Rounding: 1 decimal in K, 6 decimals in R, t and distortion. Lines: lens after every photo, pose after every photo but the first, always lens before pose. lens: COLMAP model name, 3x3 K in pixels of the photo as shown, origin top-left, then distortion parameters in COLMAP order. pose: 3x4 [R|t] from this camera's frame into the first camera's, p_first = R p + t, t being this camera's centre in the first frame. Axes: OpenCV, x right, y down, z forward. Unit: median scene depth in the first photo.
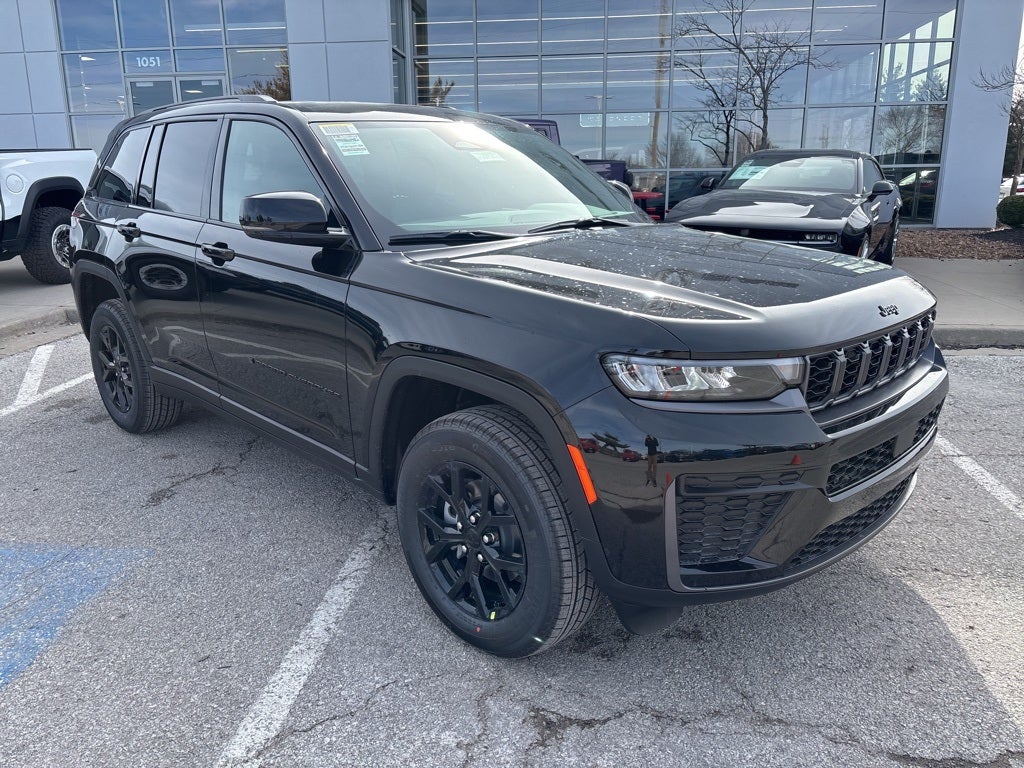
lens RADIAL K [[782.6, 0, 507.6], [0, 782.6, 380.4], [0, 0, 1]] dist [0.058990, -0.074030]
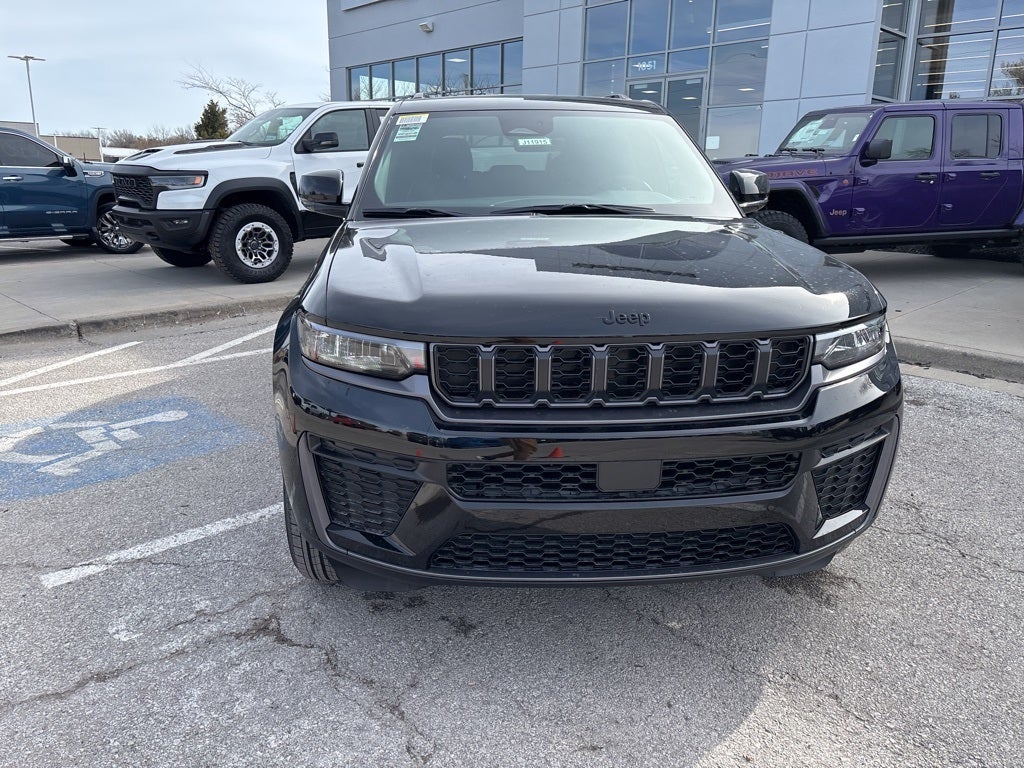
lens RADIAL K [[782.9, 0, 507.1], [0, 782.9, 369.4], [0, 0, 1]] dist [0.050761, -0.060600]
pose [[0.763646, 0.169873, -0.622886, 0.734766], [-0.174710, 0.983142, 0.053931, -0.047243], [0.621547, 0.067641, 0.780451, 0.217984]]
